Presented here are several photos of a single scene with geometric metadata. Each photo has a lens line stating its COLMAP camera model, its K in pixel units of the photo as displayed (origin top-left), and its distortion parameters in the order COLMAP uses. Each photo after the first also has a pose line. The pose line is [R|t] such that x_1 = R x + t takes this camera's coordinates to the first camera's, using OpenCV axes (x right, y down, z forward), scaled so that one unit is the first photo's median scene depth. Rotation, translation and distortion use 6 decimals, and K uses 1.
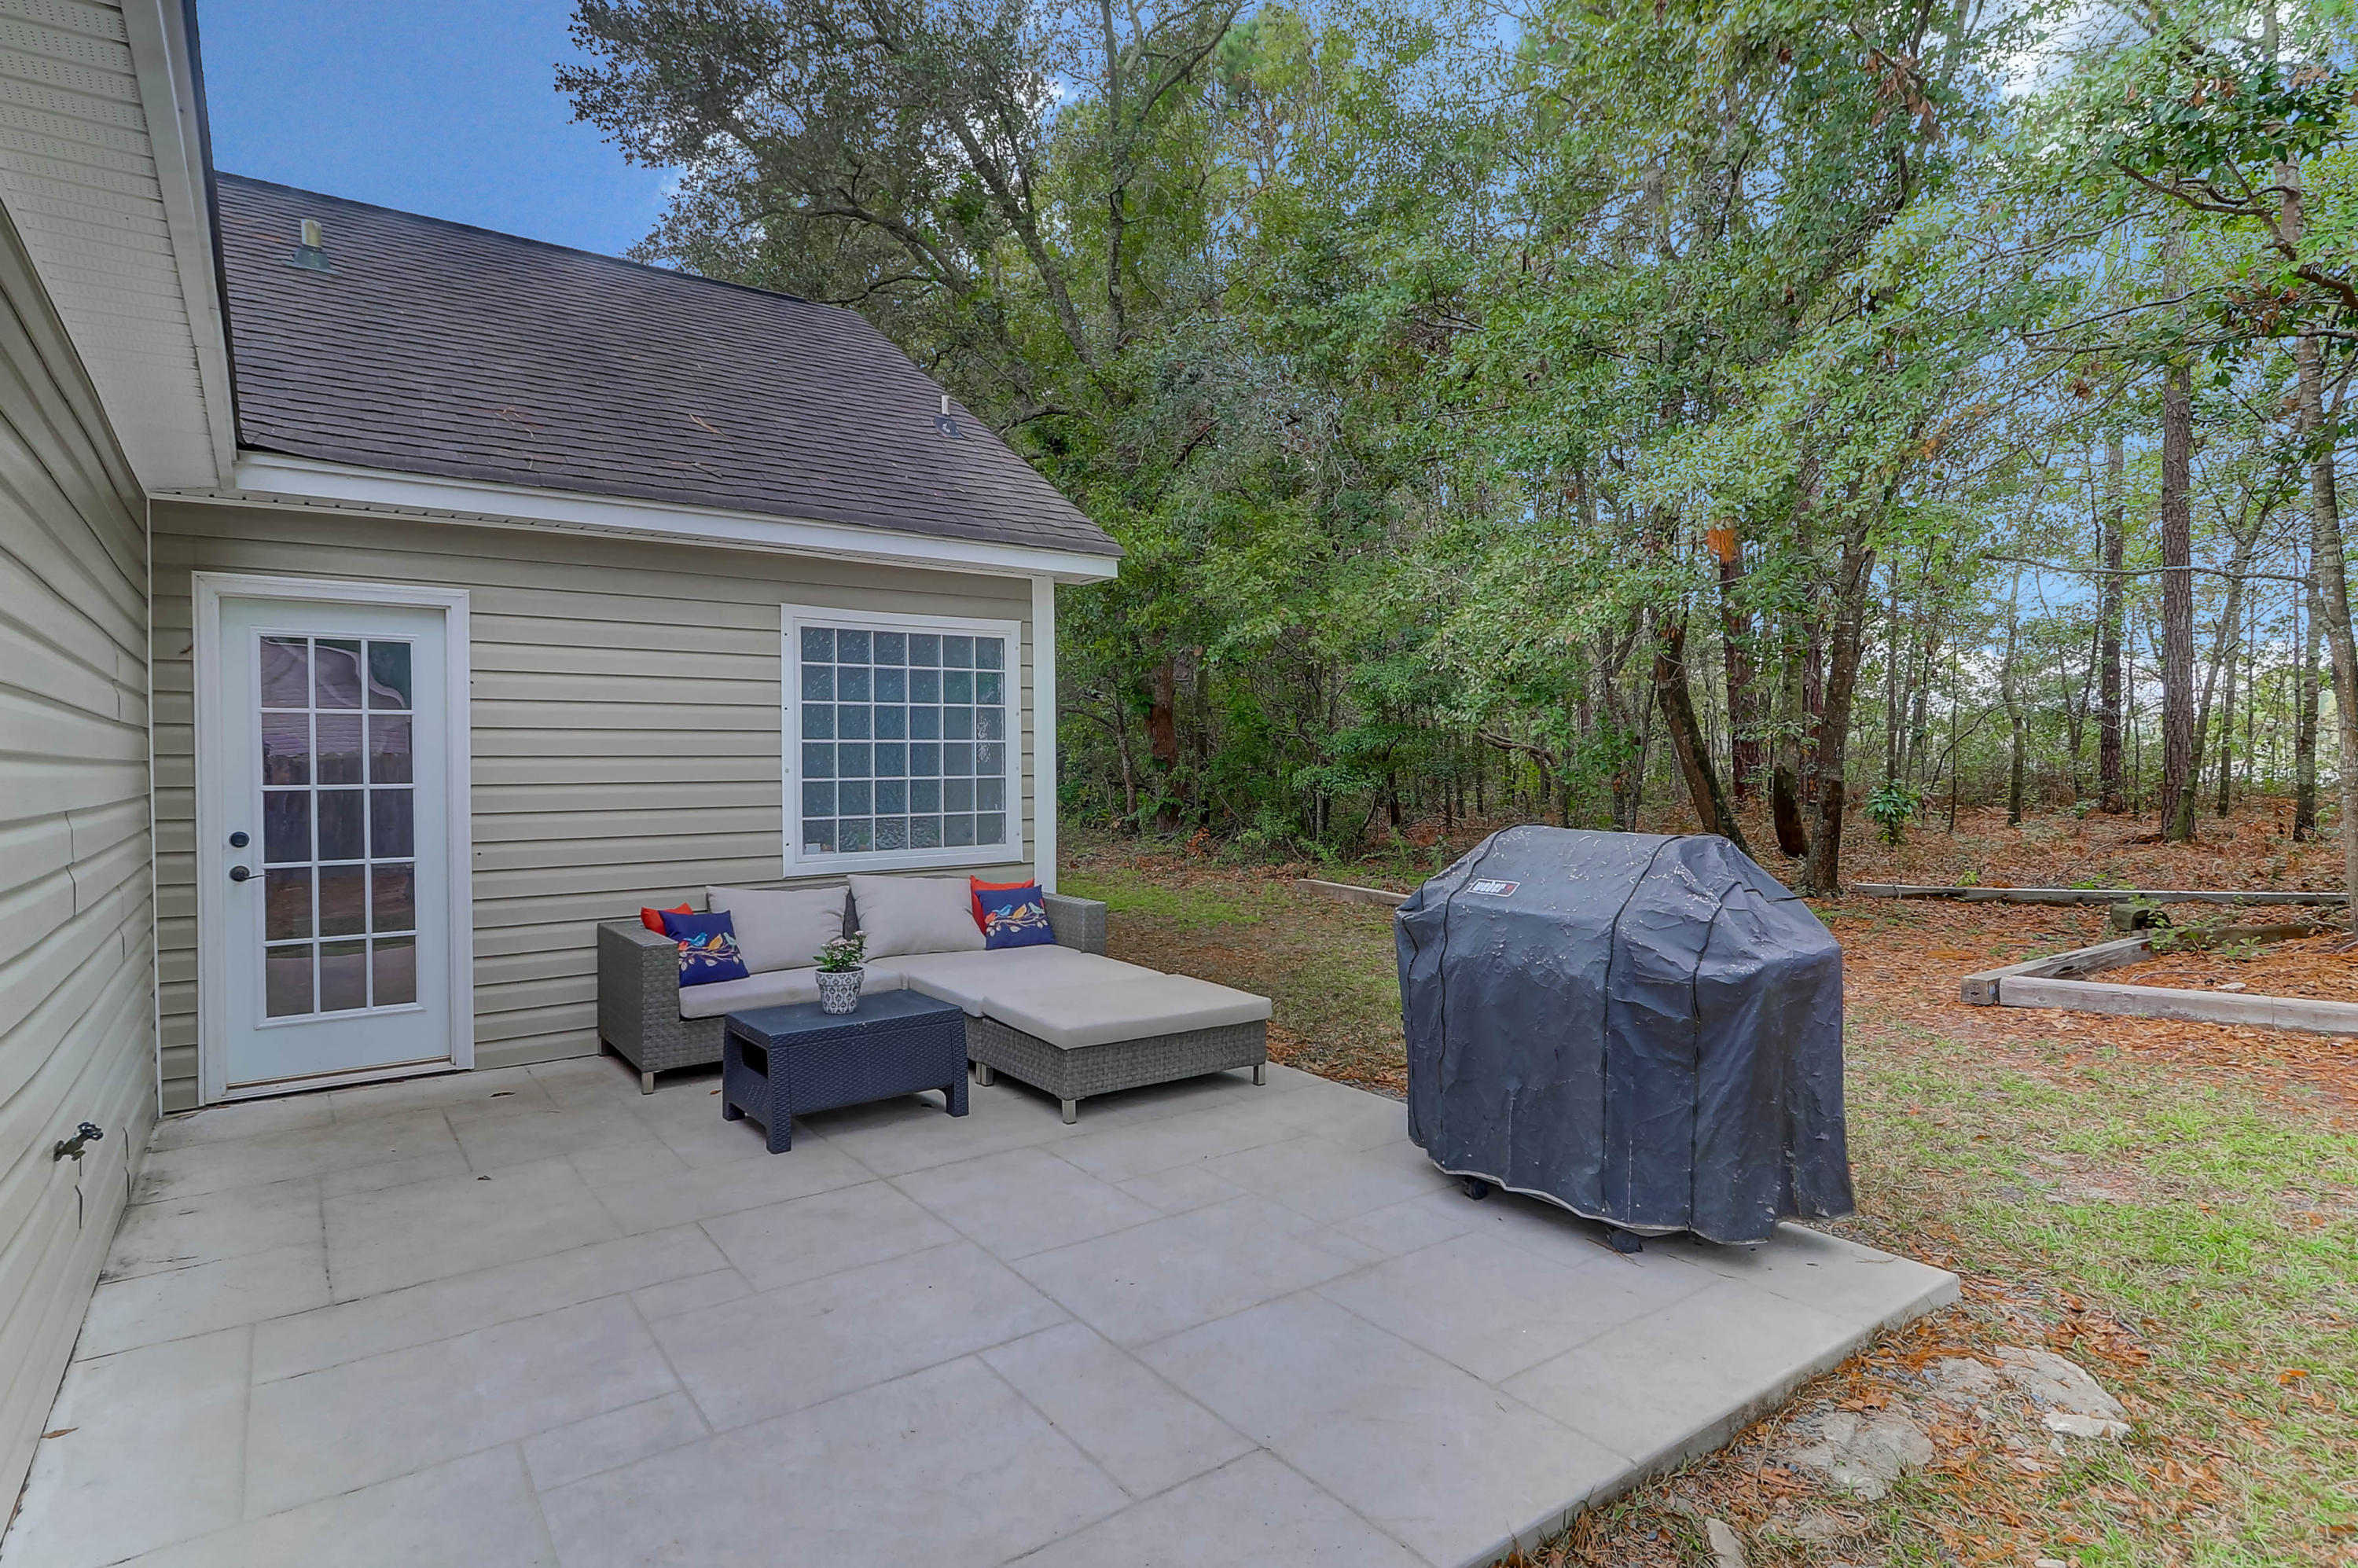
lens RADIAL K [[1298.8, 0, 1190.9], [0, 1298.8, 780.9], [0, 0, 1]] dist [0.014927, 0.000309]
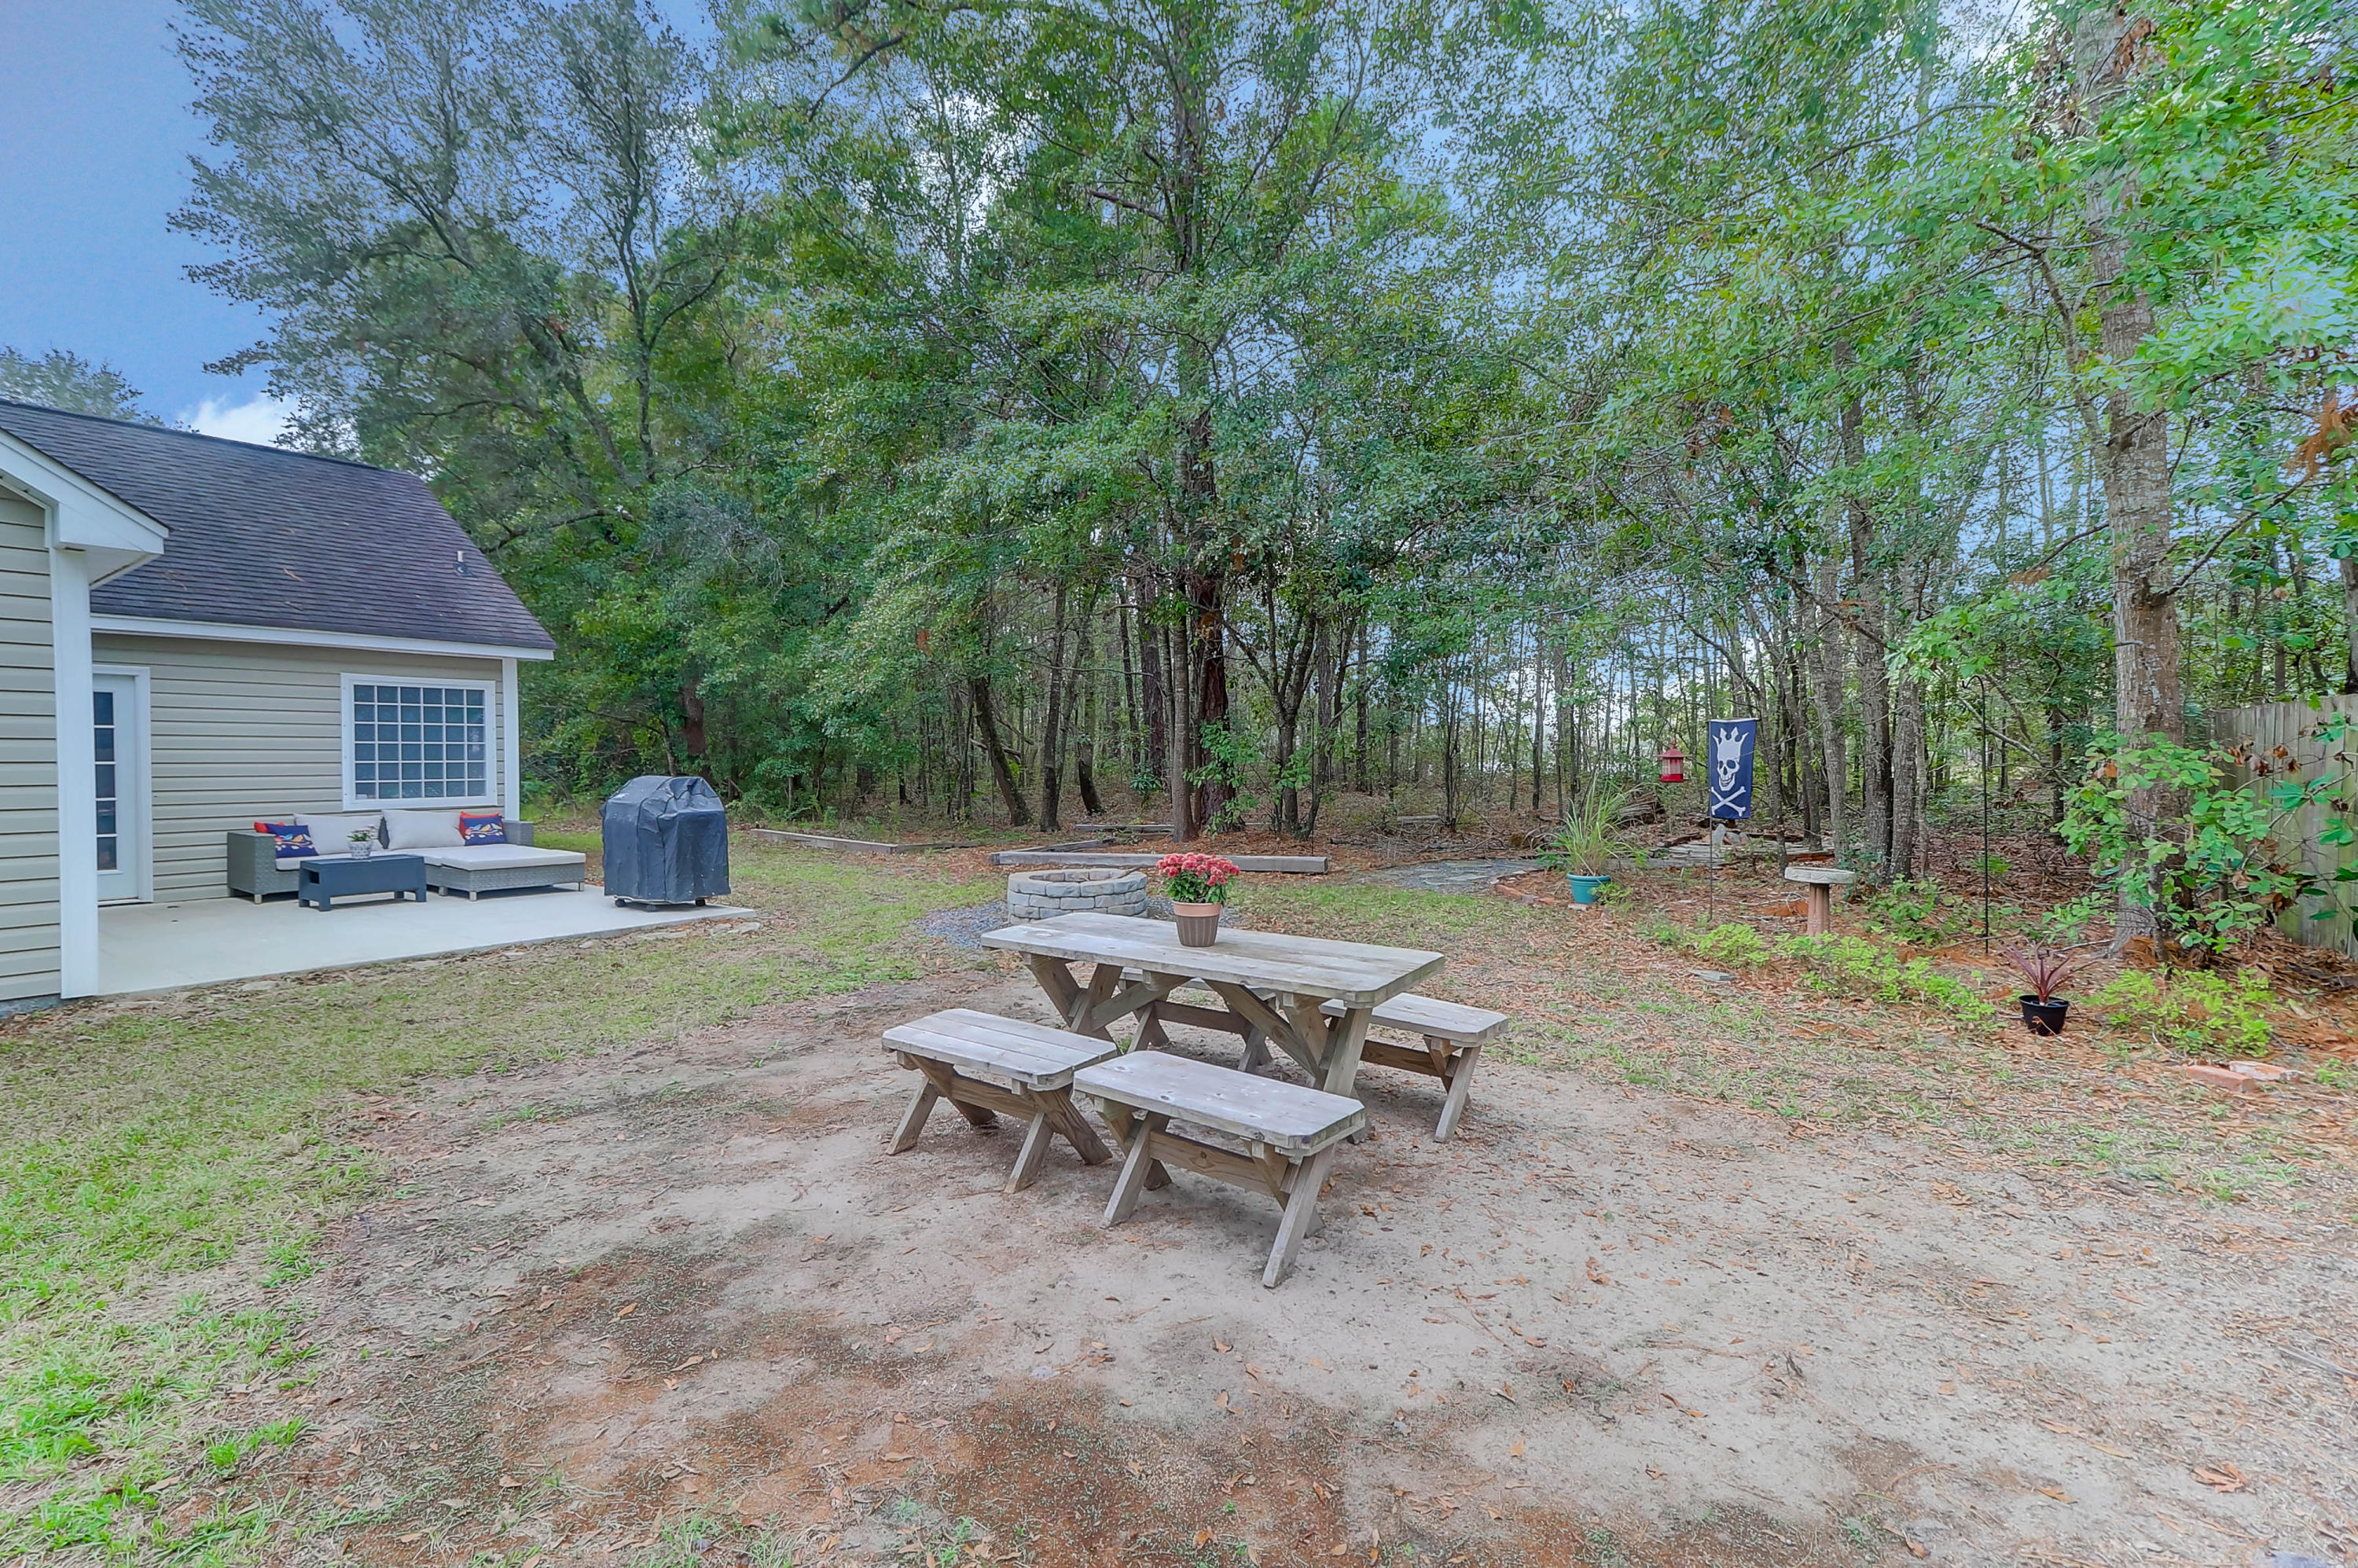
lens RADIAL K [[1068.8, 0, 1162.2], [0, 1068.8, 779.3], [0, 0, 1]] dist [0.026491, 0.000141]
pose [[0.959519, -0.005520, 0.281590, 0.403479], [0.005674, 0.999984, 0.000268, 0.031477], [-0.281587, 0.001341, 0.959535, -0.903325]]
